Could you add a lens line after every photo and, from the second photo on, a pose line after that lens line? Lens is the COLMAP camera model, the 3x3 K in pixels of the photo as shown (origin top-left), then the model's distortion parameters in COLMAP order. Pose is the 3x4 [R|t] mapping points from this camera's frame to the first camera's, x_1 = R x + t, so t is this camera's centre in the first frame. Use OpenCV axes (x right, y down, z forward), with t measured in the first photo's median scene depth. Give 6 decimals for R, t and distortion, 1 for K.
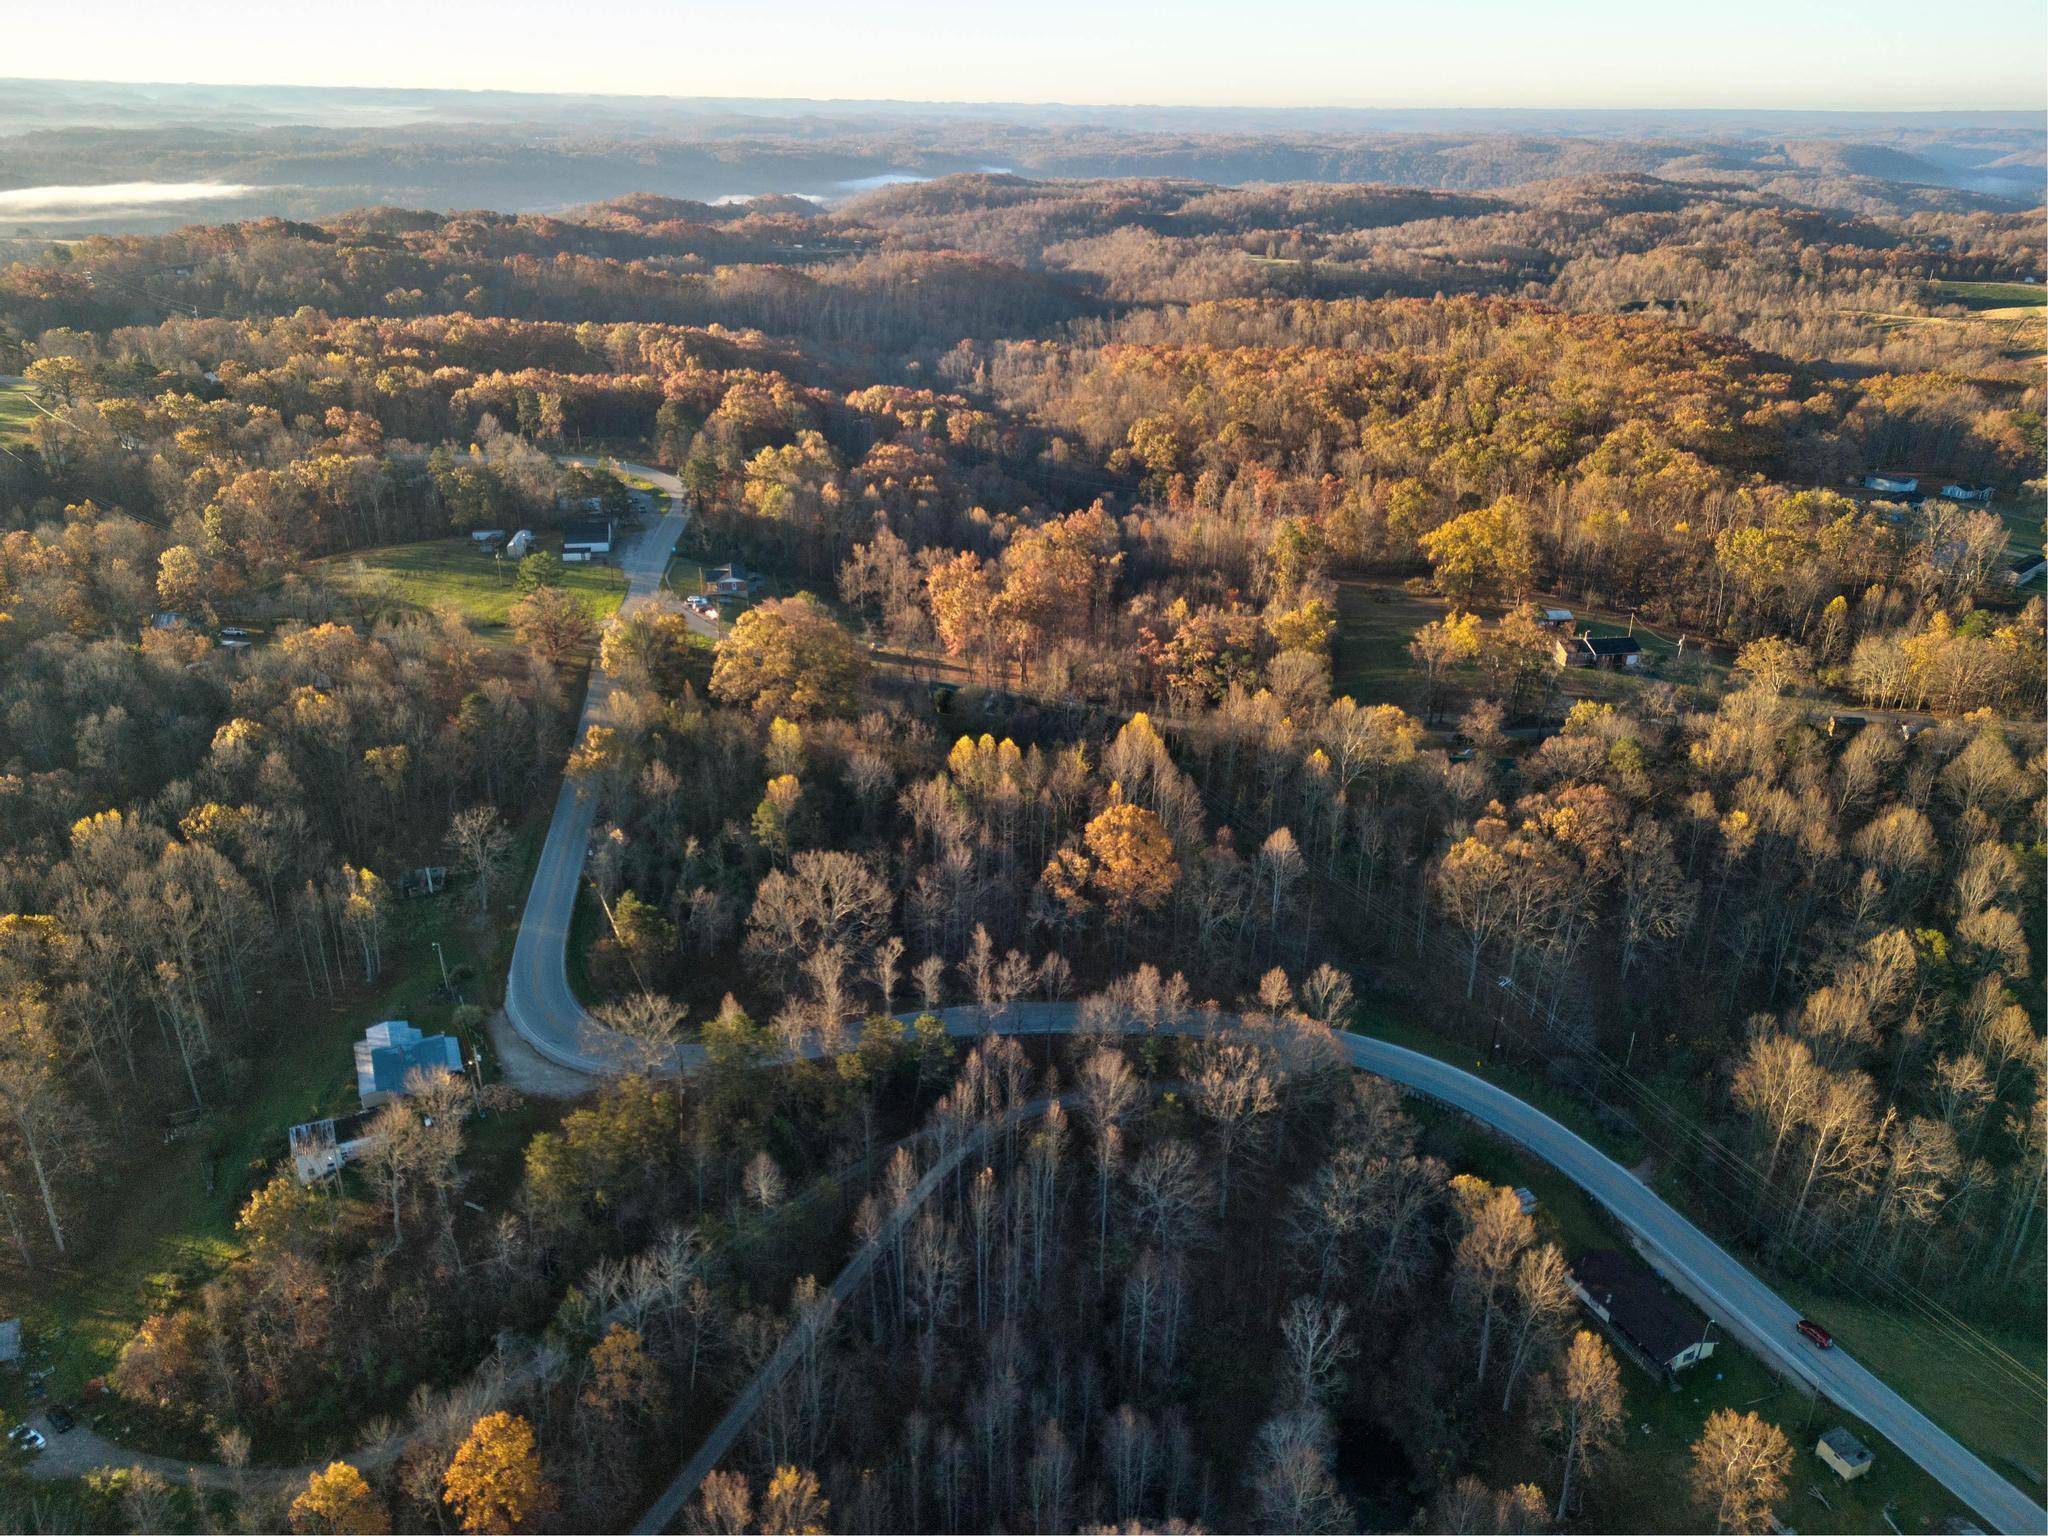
lens RADIAL K [[1494.1, 0, 1024.0], [0, 1494.1, 768.0], [0, 0, 1]] dist [0.067423, -0.061166]
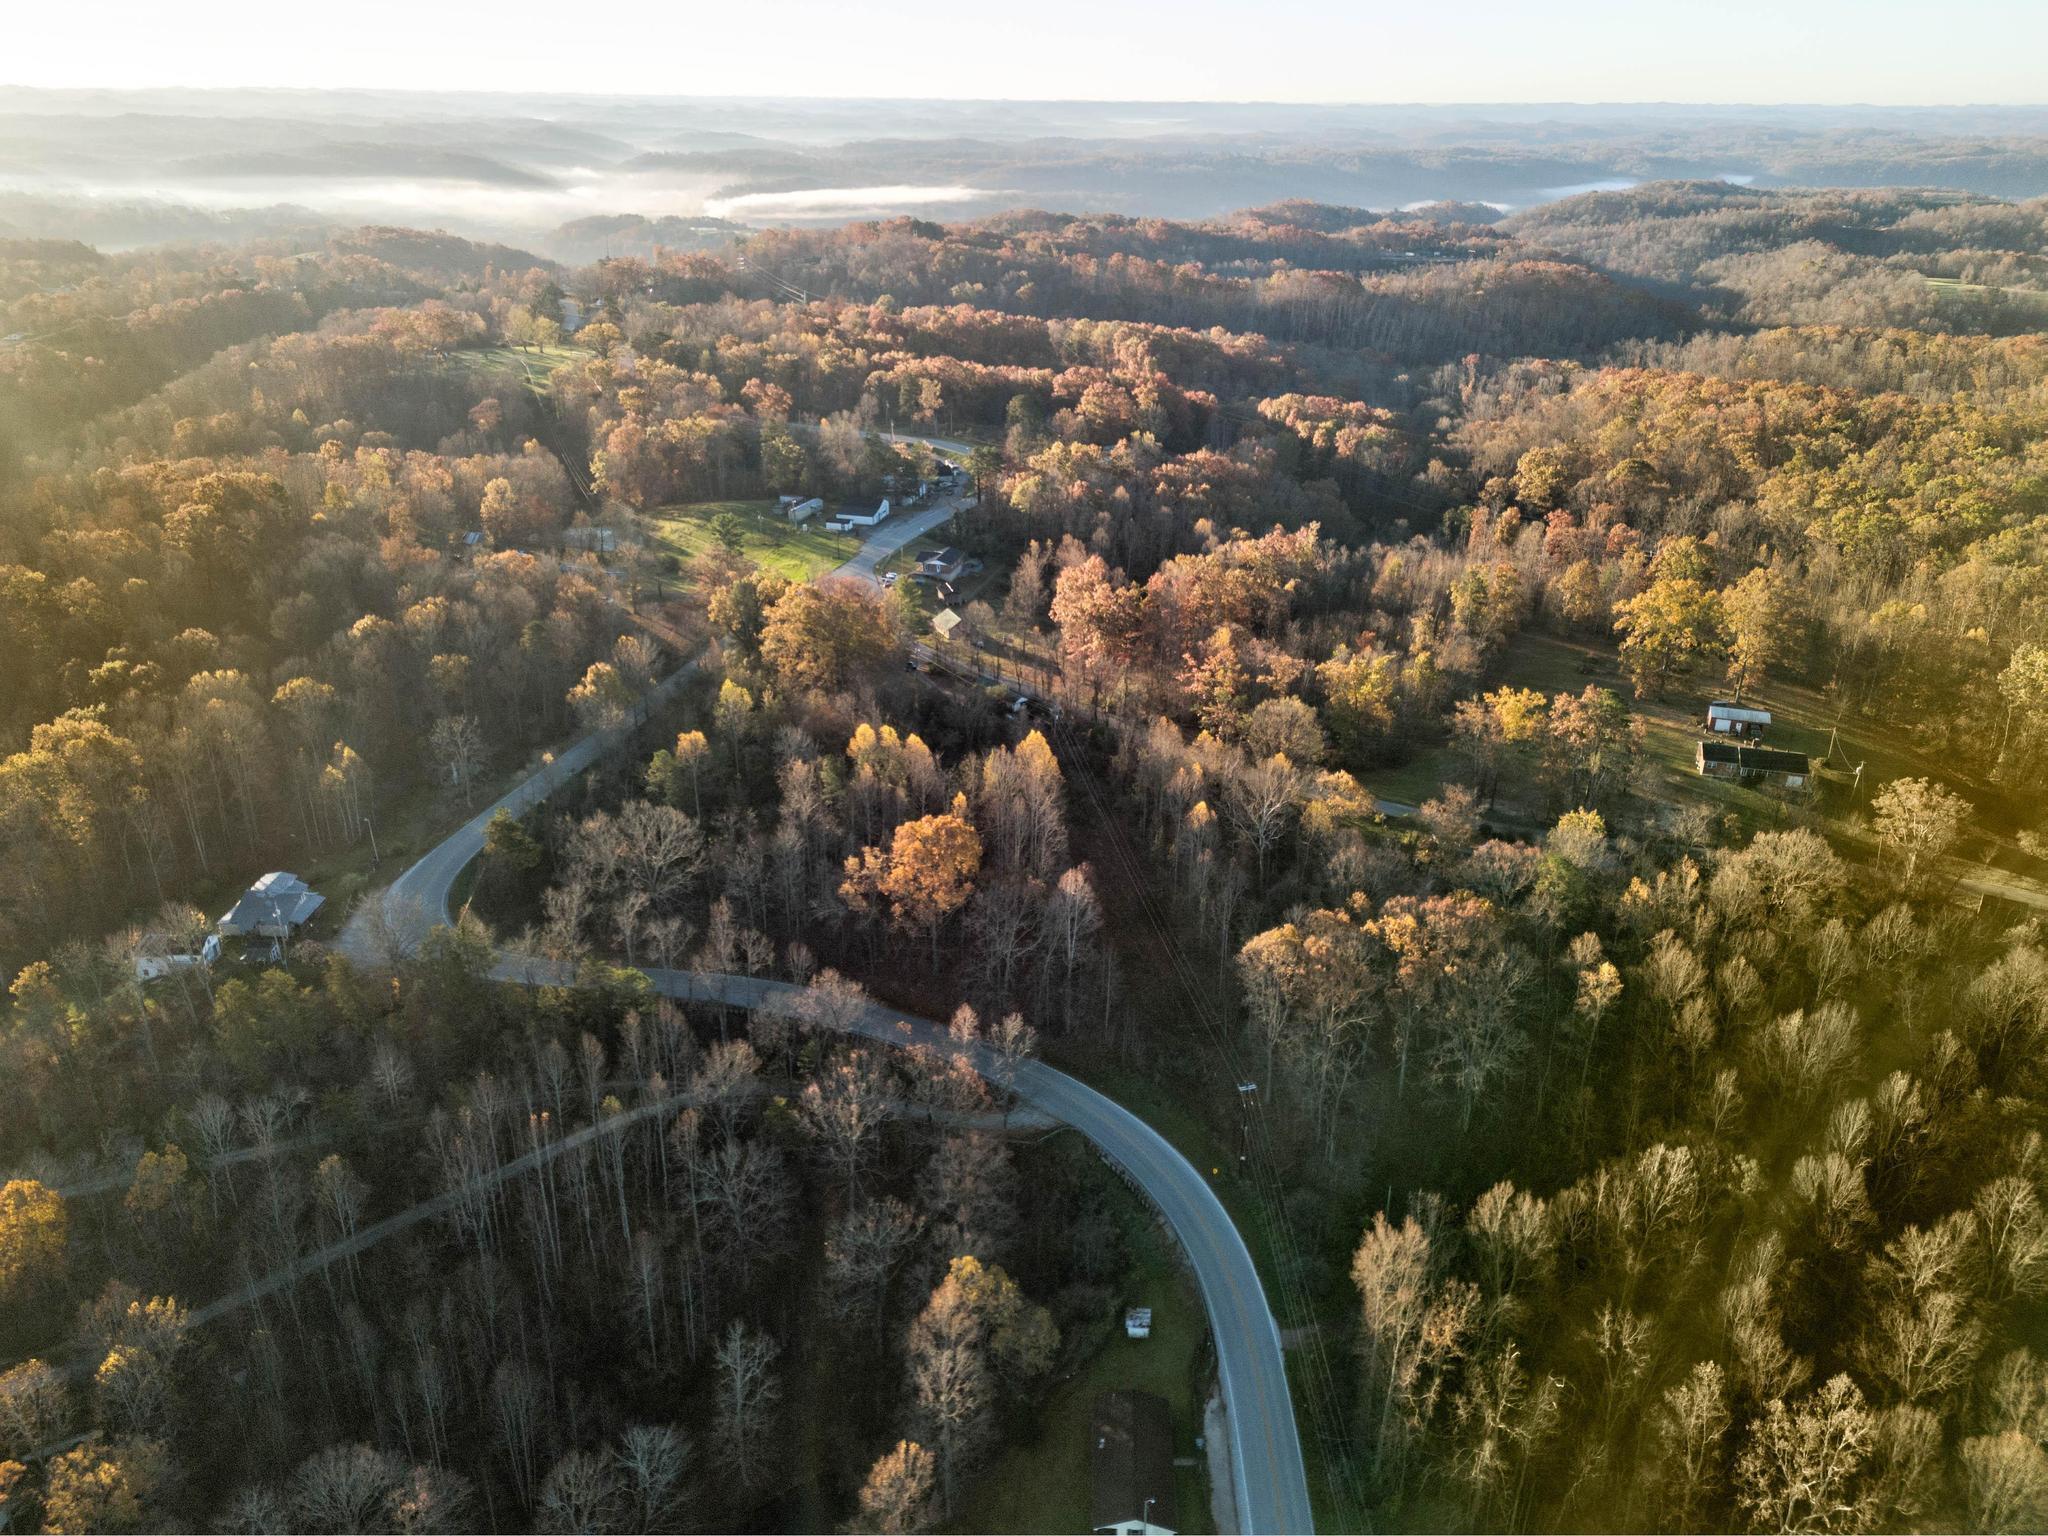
lens RADIAL K [[1494.1, 0, 1024.0], [0, 1494.1, 768.0], [0, 0, 1]] dist [0.067423, -0.061166]
pose [[0.898363, 0.171589, -0.404353, 0.105234], [-0.173336, 0.984323, 0.032597, -0.009777], [0.403608, 0.040806, 0.914022, 0.026387]]
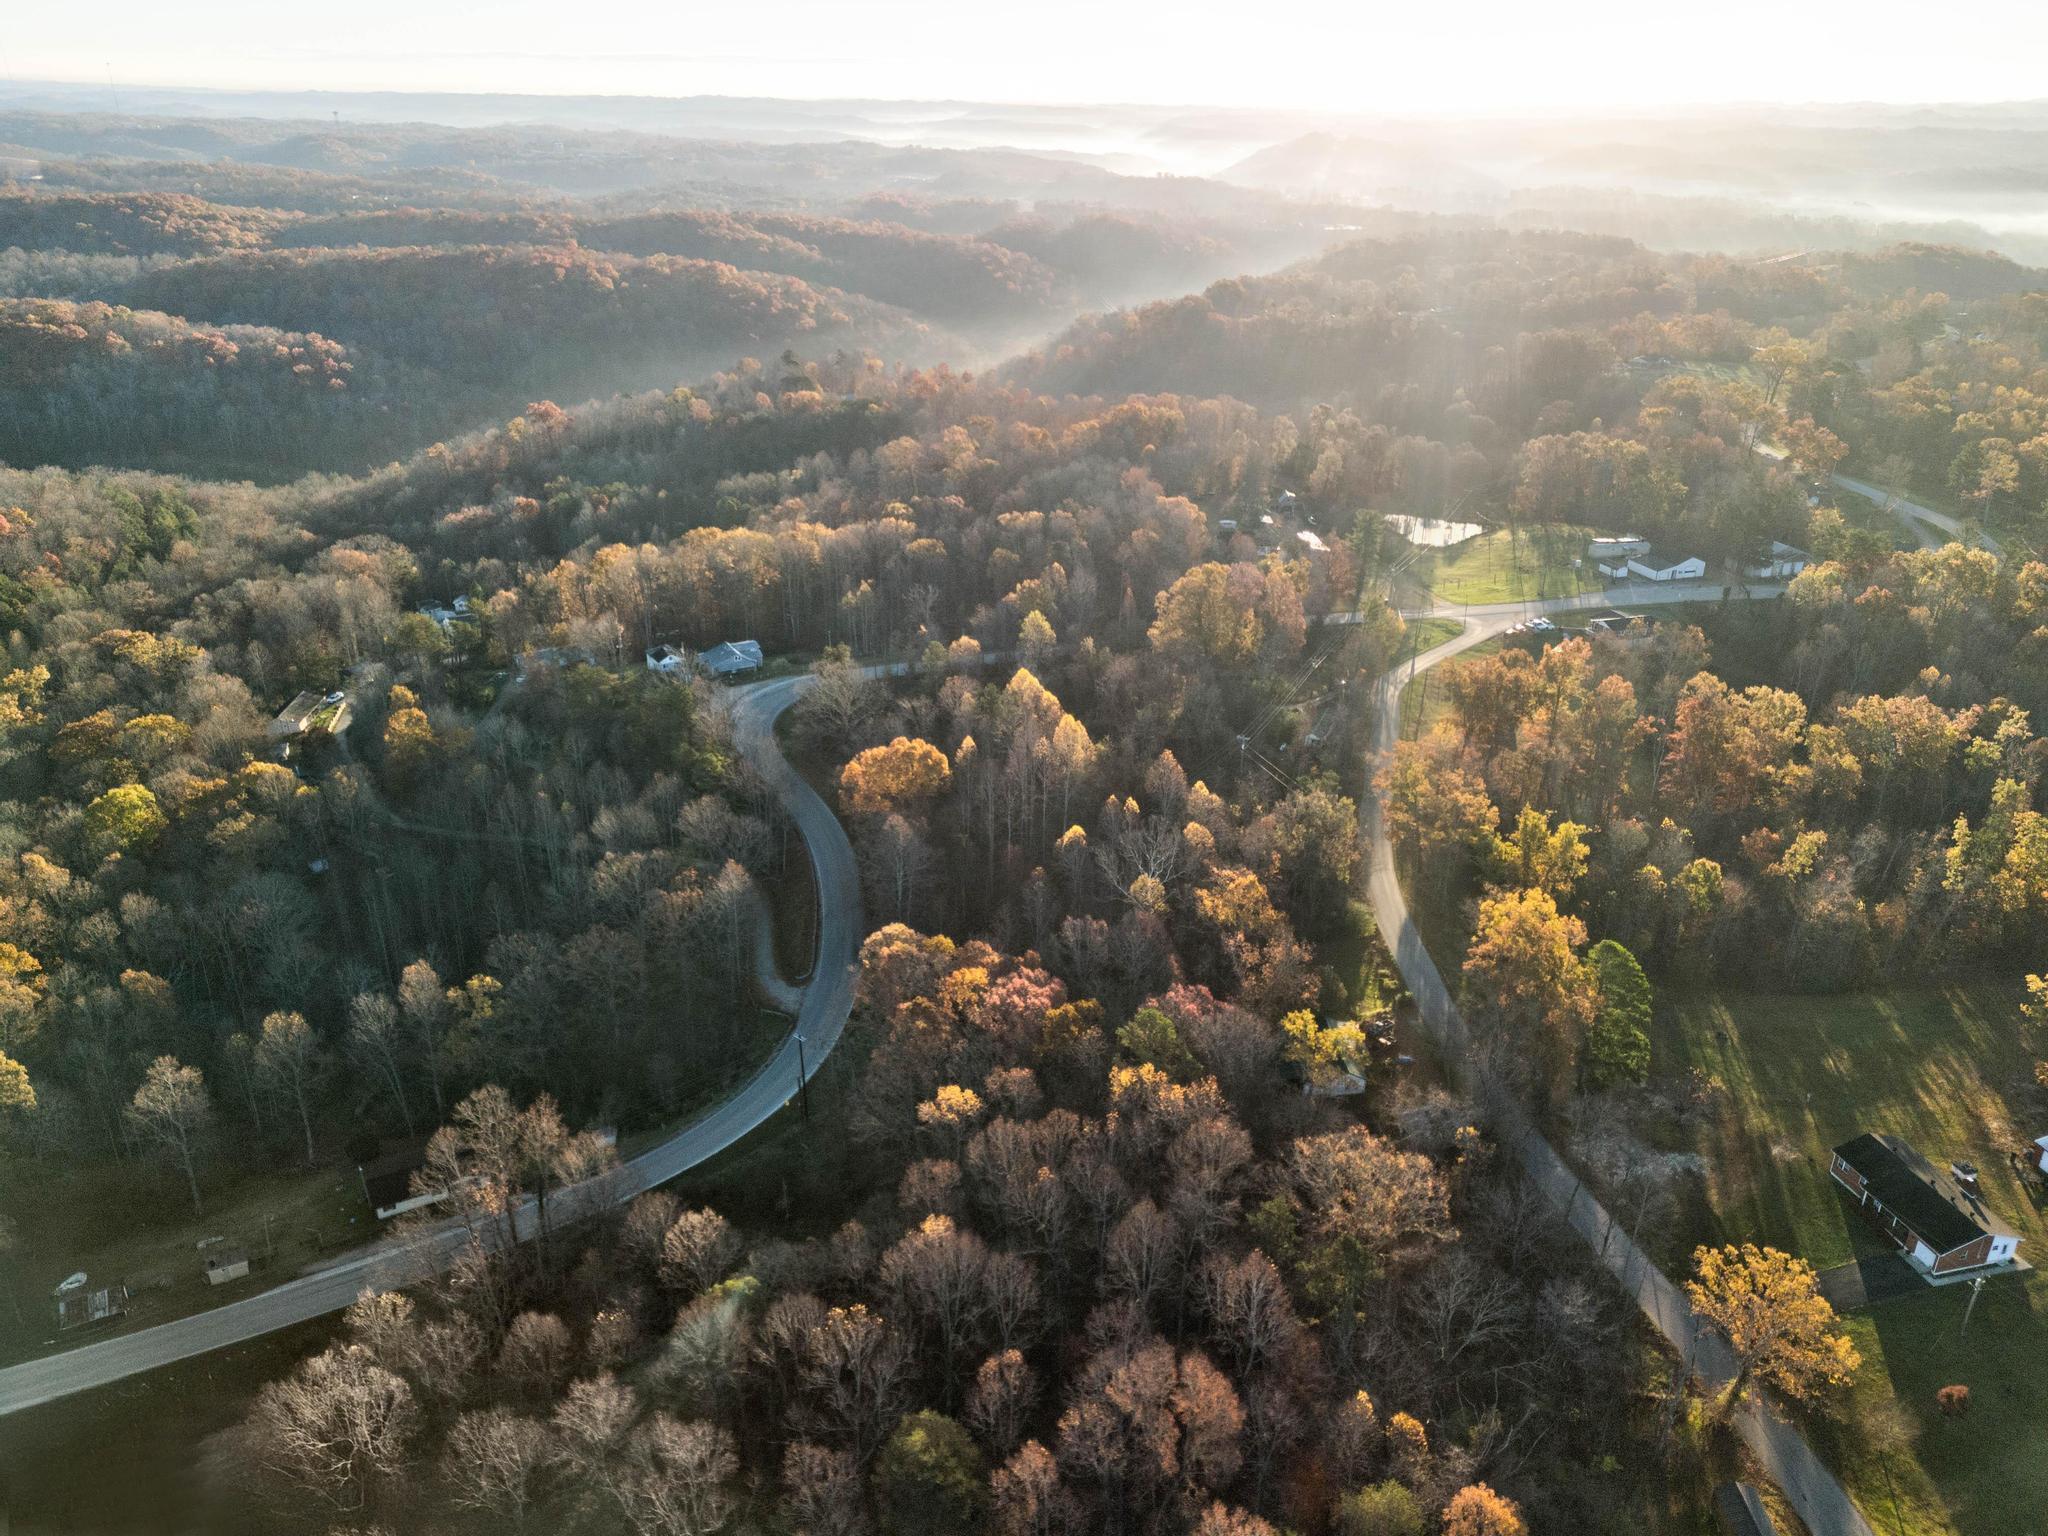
lens RADIAL K [[1494.1, 0, 1024.0], [0, 1494.1, 768.0], [0, 0, 1]] dist [0.067423, -0.061166]
pose [[0.077406, 0.390225, -0.917460, 0.223445], [-0.406909, 0.852455, 0.328245, -0.071920], [0.910183, 0.347914, 0.224771, 0.175460]]
